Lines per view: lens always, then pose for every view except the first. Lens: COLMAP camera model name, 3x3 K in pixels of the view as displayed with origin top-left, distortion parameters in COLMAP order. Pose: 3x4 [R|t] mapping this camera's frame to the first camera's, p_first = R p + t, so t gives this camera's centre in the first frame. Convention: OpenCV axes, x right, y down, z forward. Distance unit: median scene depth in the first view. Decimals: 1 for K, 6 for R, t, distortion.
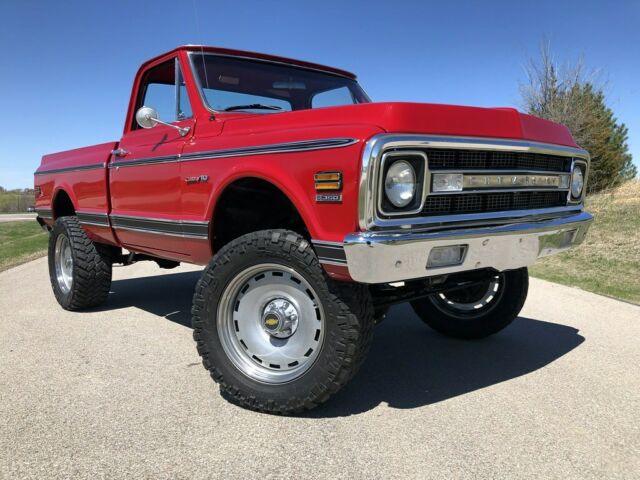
lens RADIAL K [[527.5, 0, 323.0], [0, 527.5, 232.5], [0, 0, 1]] dist [0.015982, -0.006208]
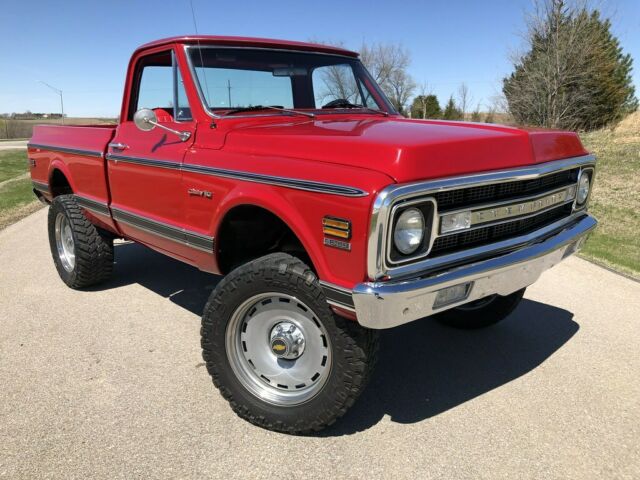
lens RADIAL K [[527.5, 0, 323.0], [0, 527.5, 232.5], [0, 0, 1]] dist [0.015982, -0.006208]
pose [[0.999959, -0.001265, 0.009014, -0.020785], [0.000022, 0.990637, 0.136519, -0.186650], [-0.009102, -0.136513, 0.990596, 0.012809]]
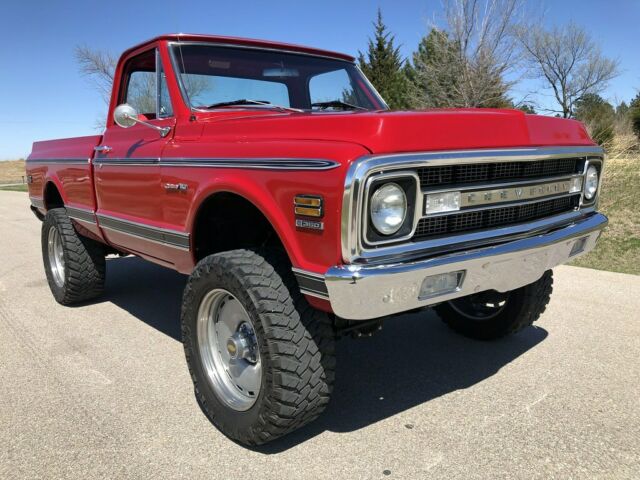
lens RADIAL K [[527.5, 0, 323.0], [0, 527.5, 232.5], [0, 0, 1]] dist [0.015982, -0.006208]
pose [[0.999647, -0.007909, -0.025382, 0.047903], [0.009666, 0.997509, 0.069872, -0.096260], [0.024766, -0.070093, 0.997233, 0.084995]]
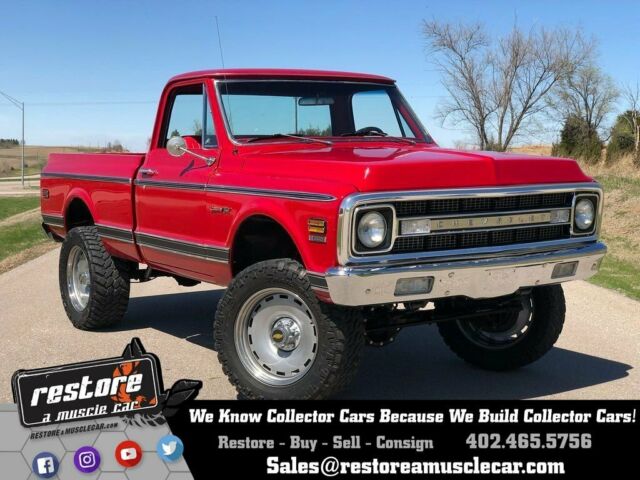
lens RADIAL K [[948.5, 0, 318.6], [0, 948.5, 215.7], [0, 0, 1]] dist [0.026158, 0.046849]
pose [[0.990486, 0.016280, -0.136649, 0.278455], [-0.017119, 0.999841, -0.004965, -0.093653], [0.136546, 0.007257, 0.990607, -1.104967]]
